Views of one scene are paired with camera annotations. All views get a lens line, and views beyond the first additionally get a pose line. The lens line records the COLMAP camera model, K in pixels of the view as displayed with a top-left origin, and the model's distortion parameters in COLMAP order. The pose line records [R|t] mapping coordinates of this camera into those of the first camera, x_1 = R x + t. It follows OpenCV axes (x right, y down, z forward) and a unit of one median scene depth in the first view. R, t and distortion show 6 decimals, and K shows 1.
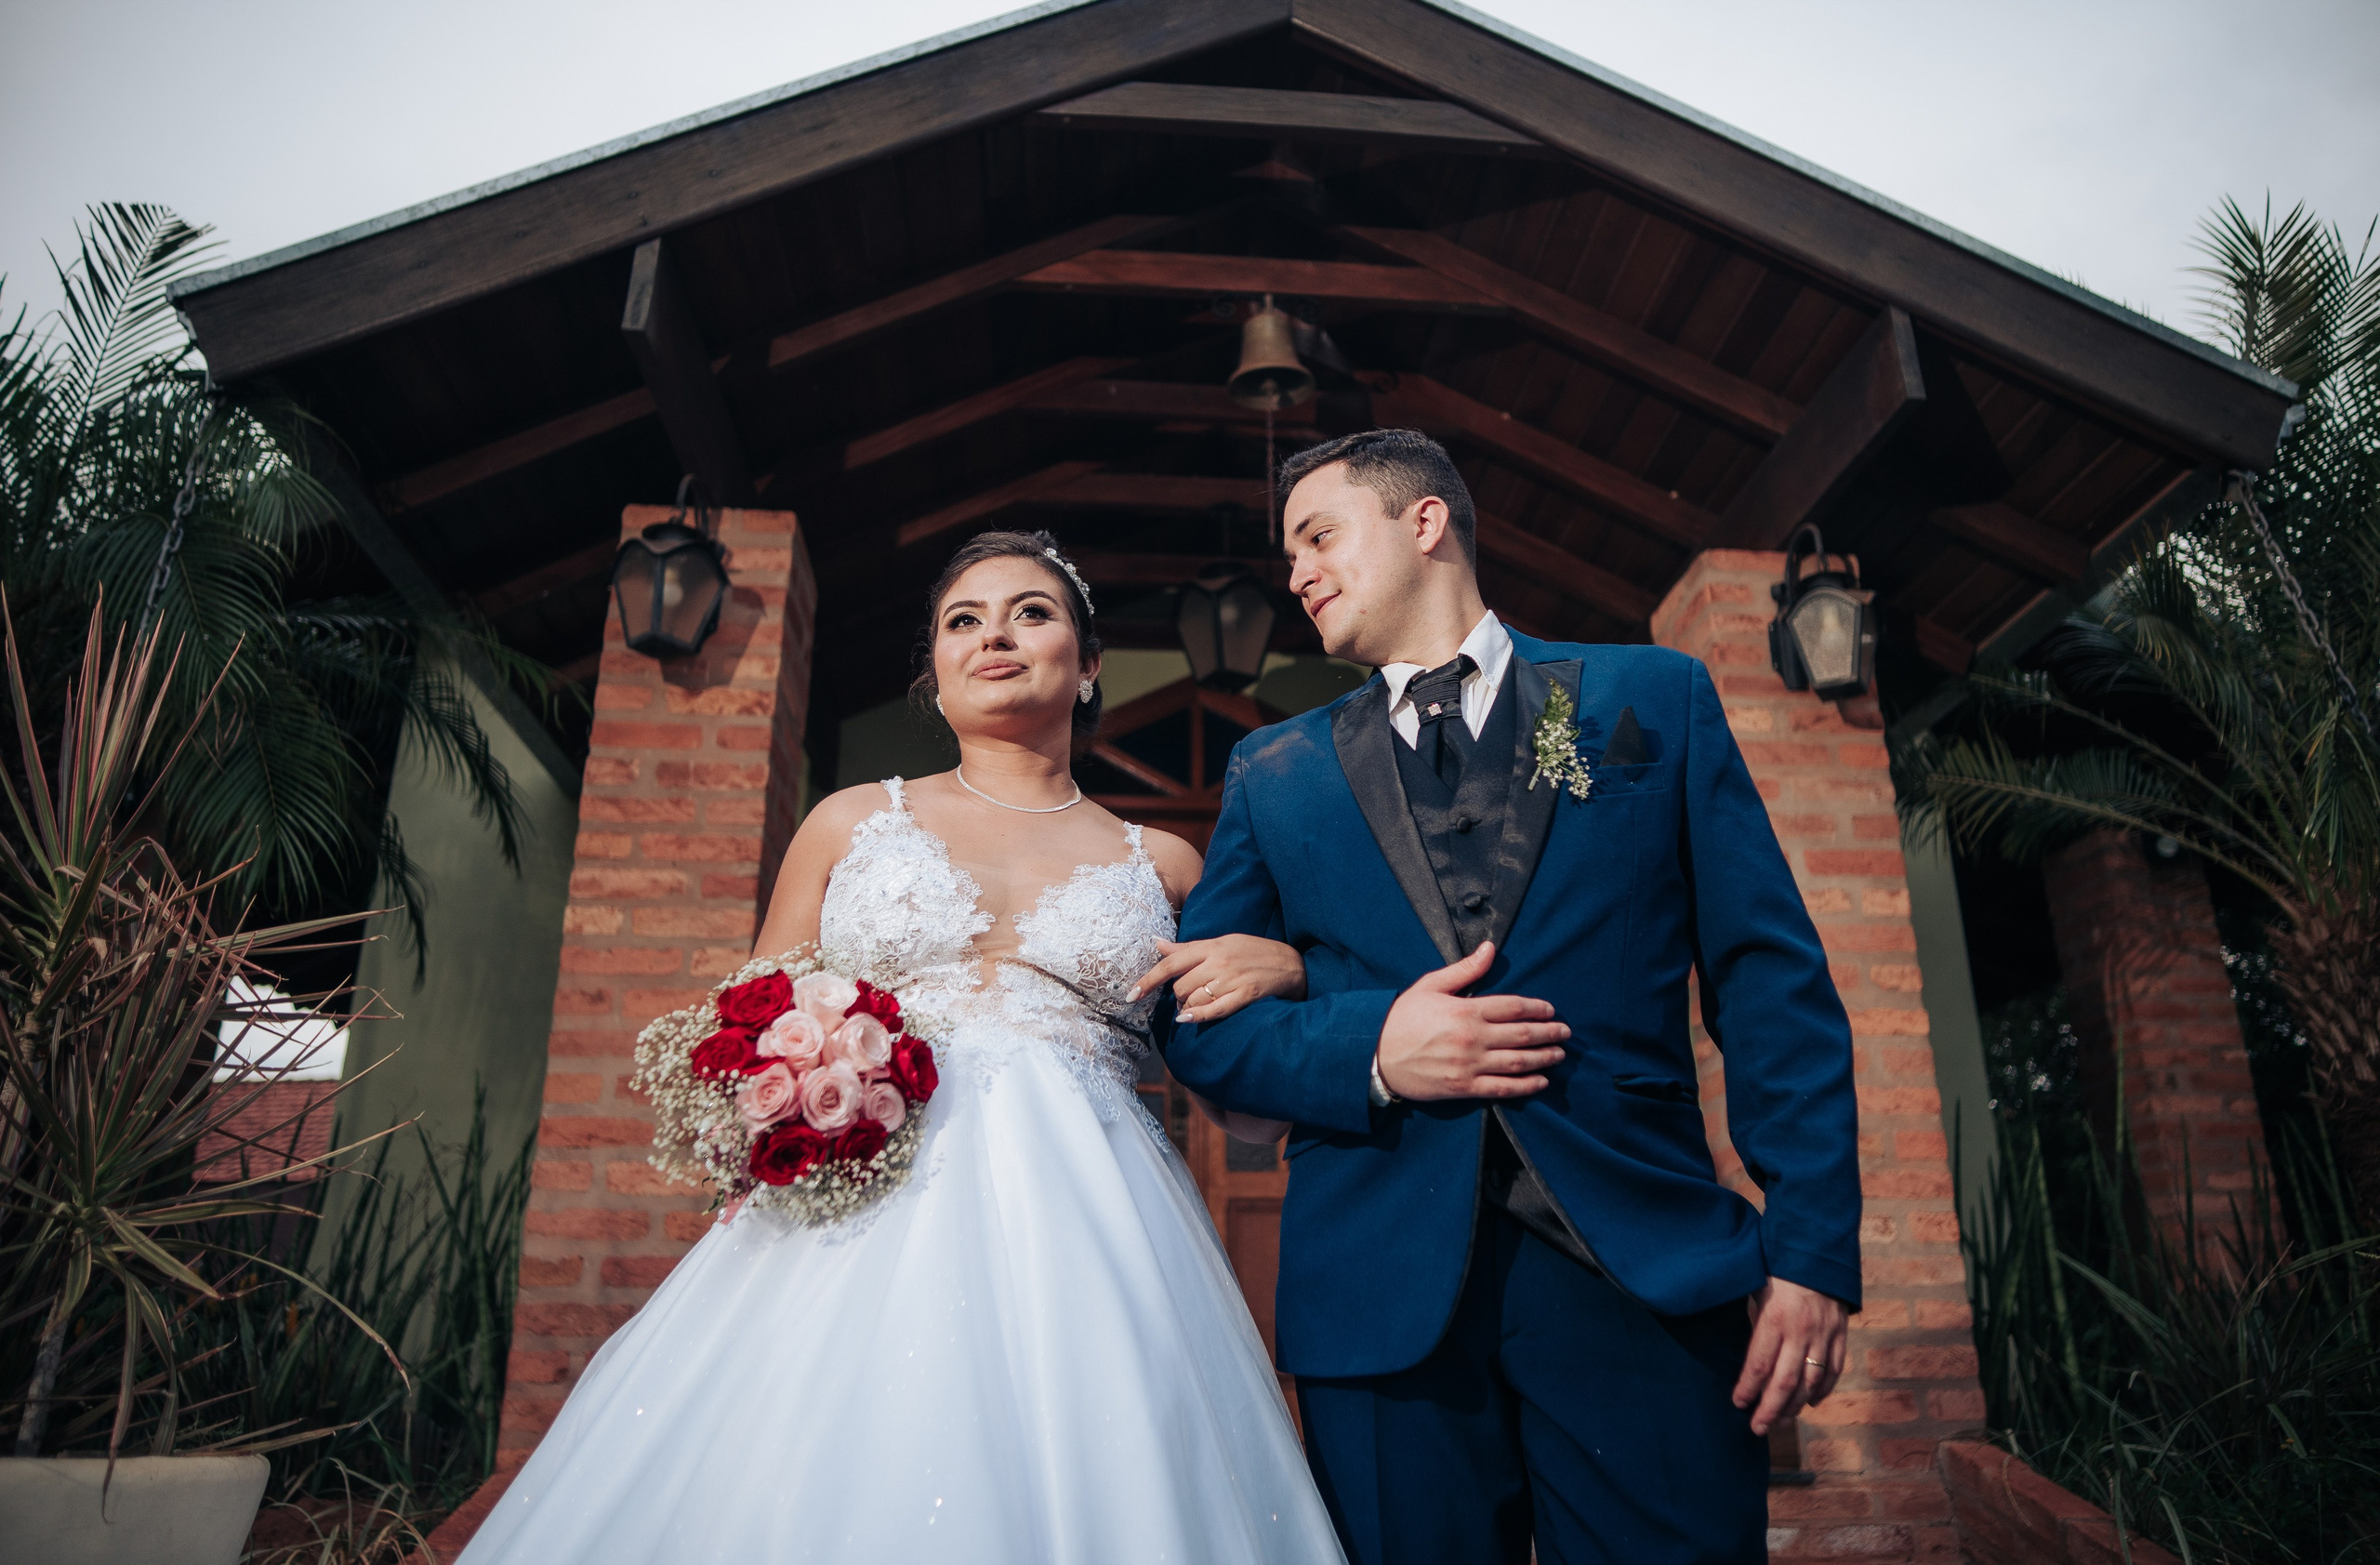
lens RADIAL K [[1668.4, 0, 1218.0], [0, 1668.4, 770.8], [0, 0, 1]] dist [-0.103780, 0.111361]
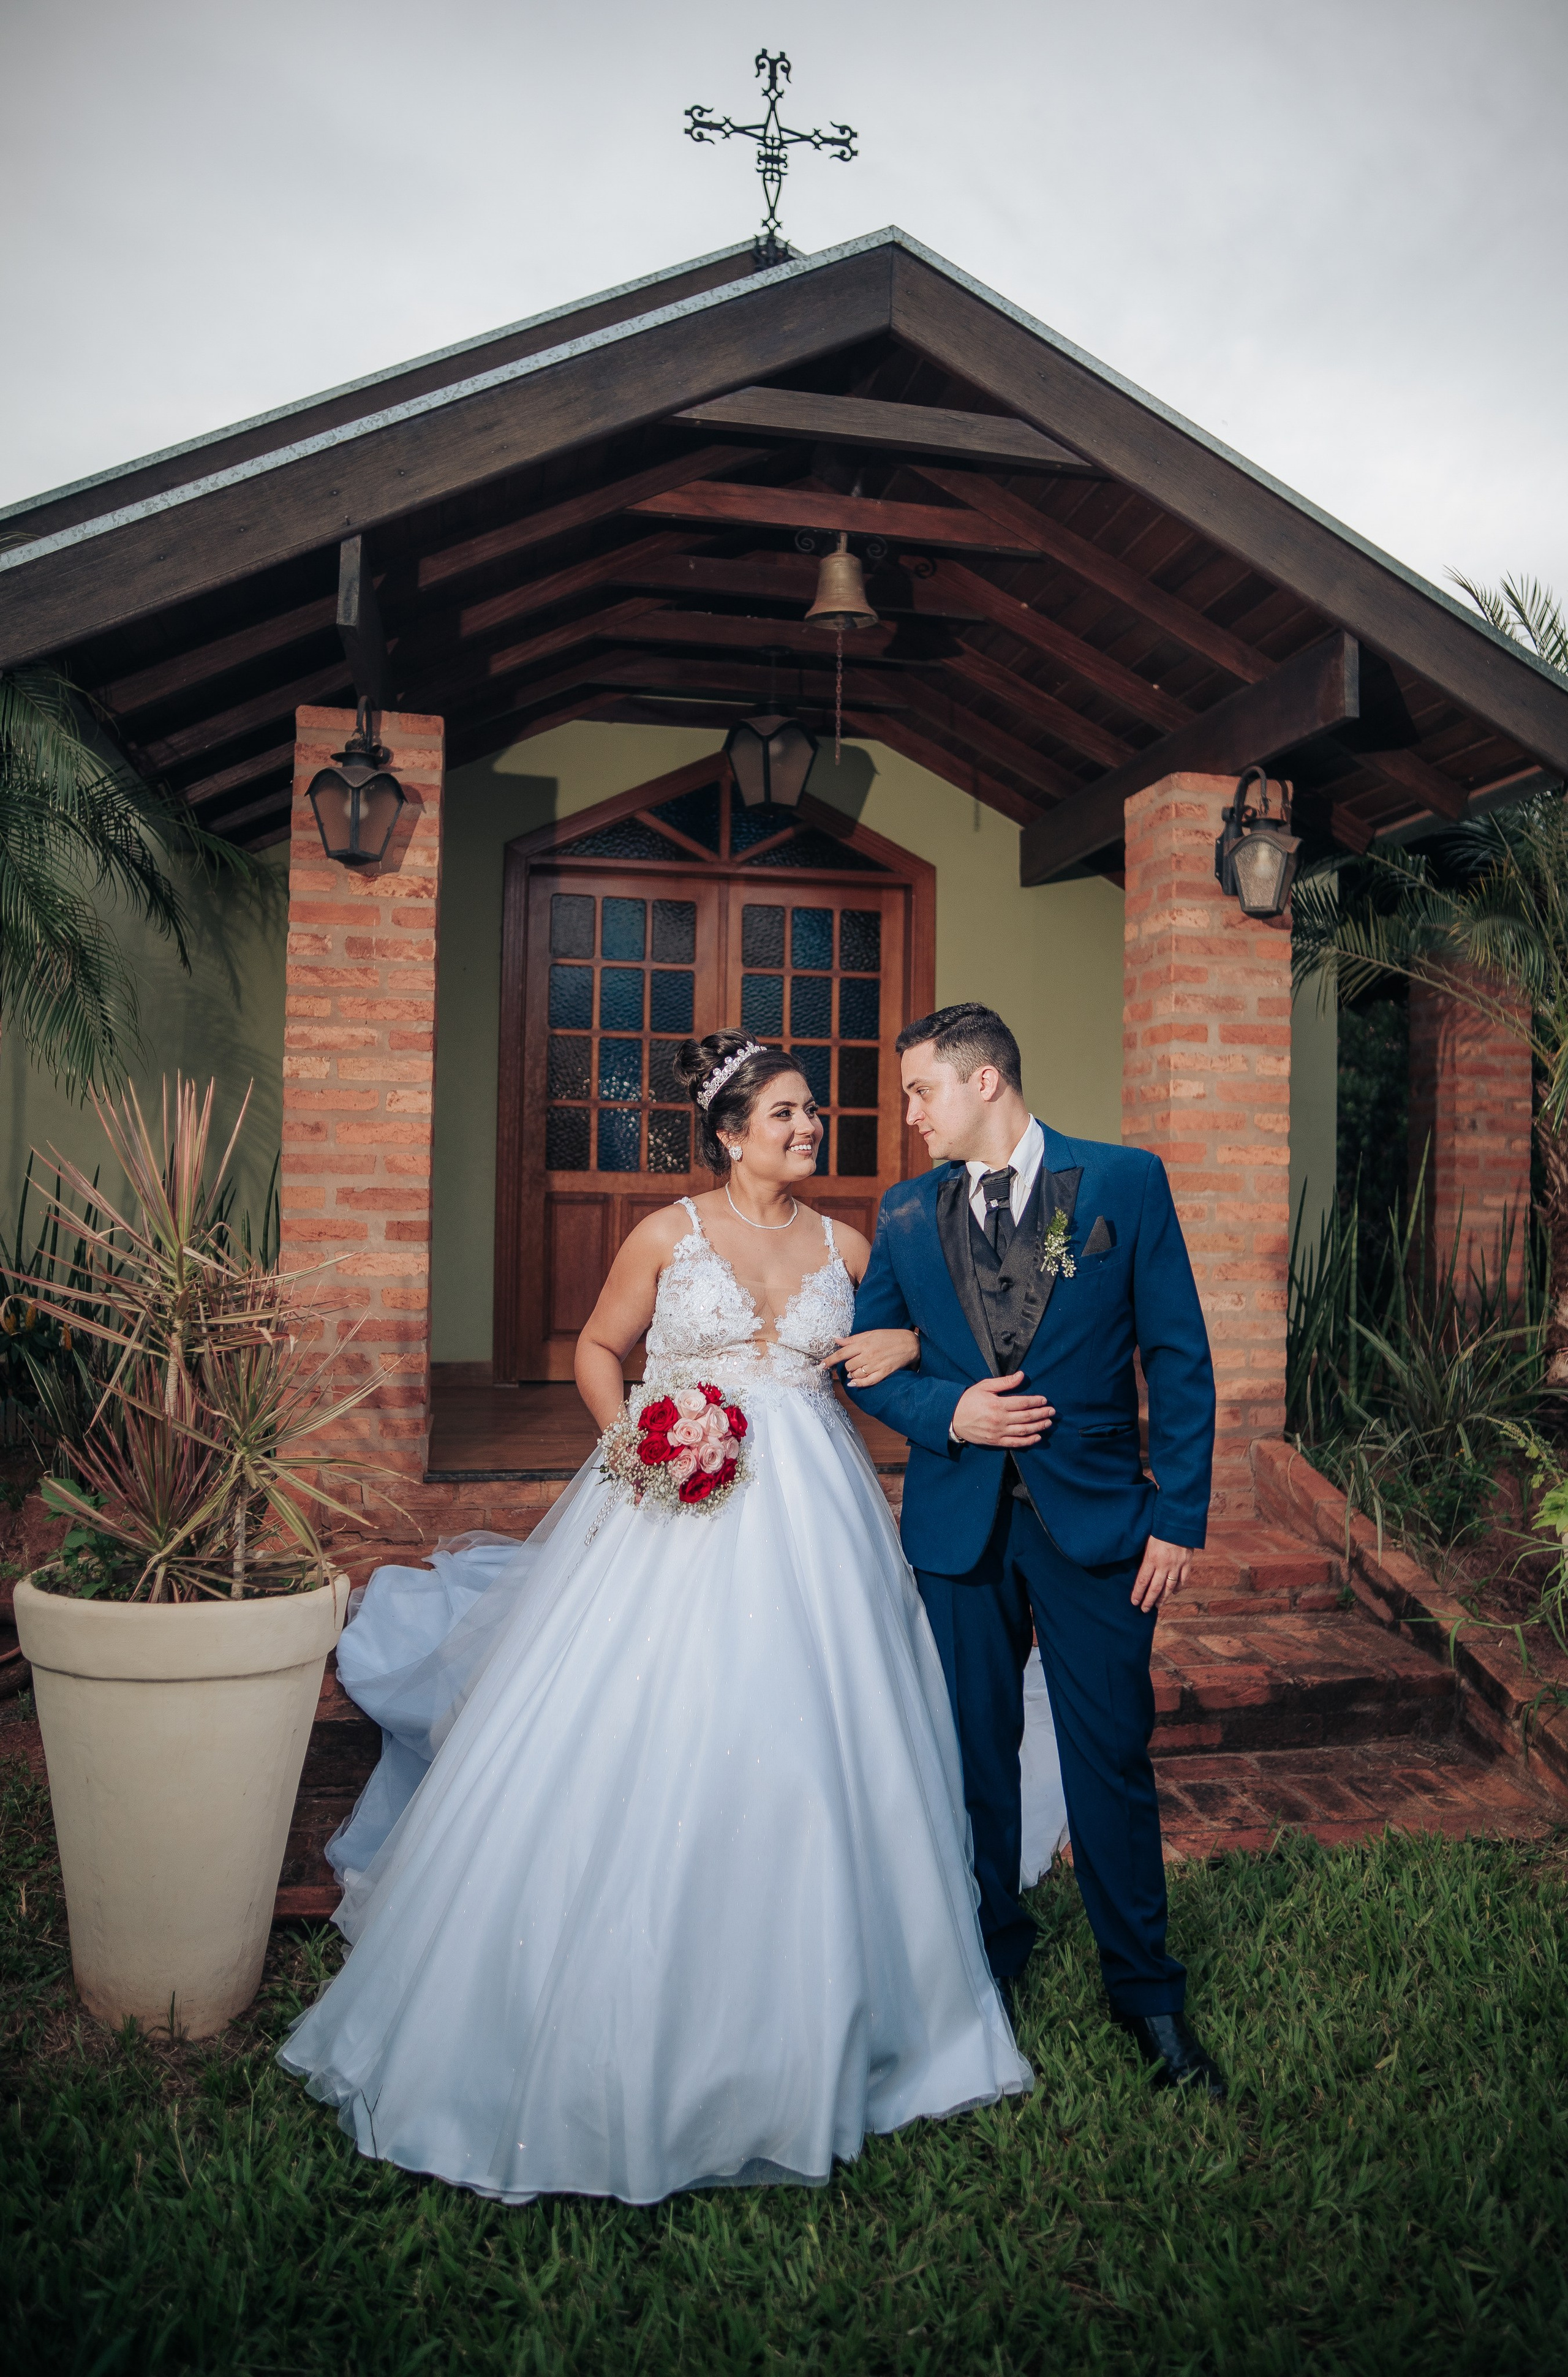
lens RADIAL K [[1666.2, 0, 825.4], [0, 1666.2, 1159.5], [0, 0, 1]] dist [-0.103780, 0.111361]
pose [[0.992174, 0.024464, 0.122440, -0.128046], [-0.064045, 0.941503, 0.330864, -0.284760], [-0.107183, -0.336117, 0.935702, -0.268184]]
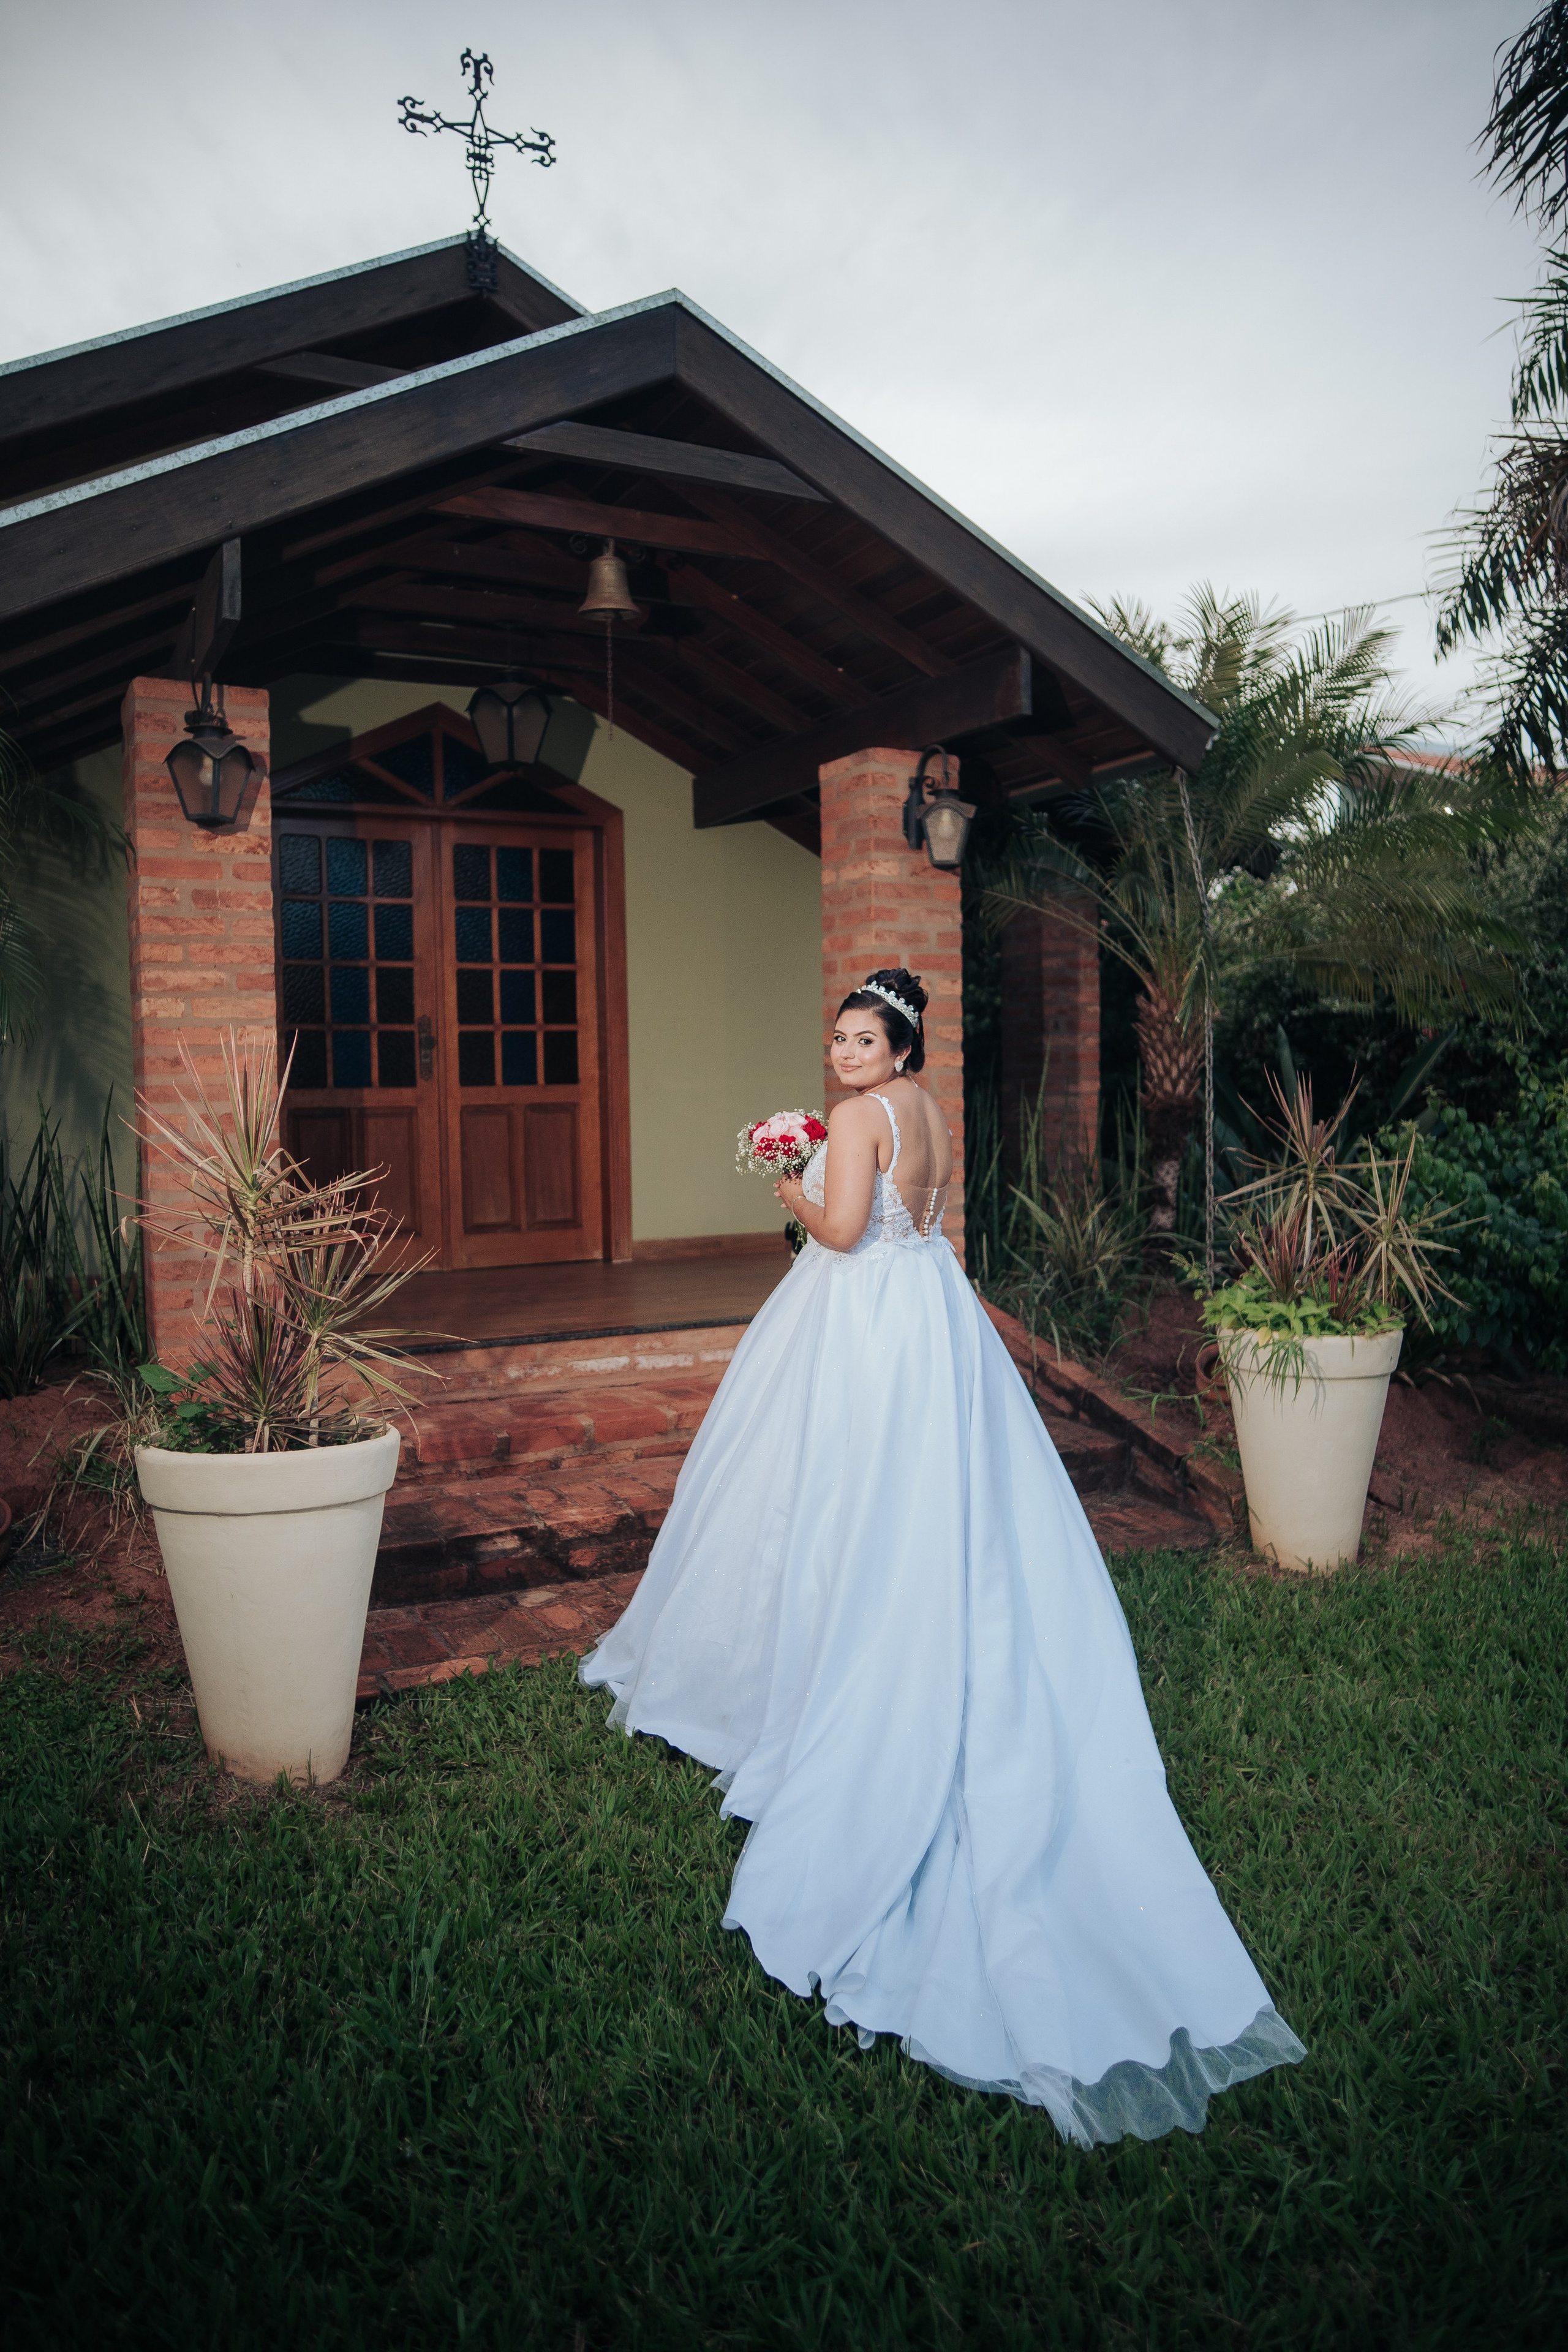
lens RADIAL K [[1603.9, 0, 788.6], [0, 1603.9, 1178.4], [0, 0, 1]] dist [-0.104379, 0.113618]
pose [[0.921525, -0.031849, 0.387010, -0.400948], [-0.126342, 0.917815, 0.376370, -0.349718], [-0.367191, -0.395730, 0.841765, -0.411556]]
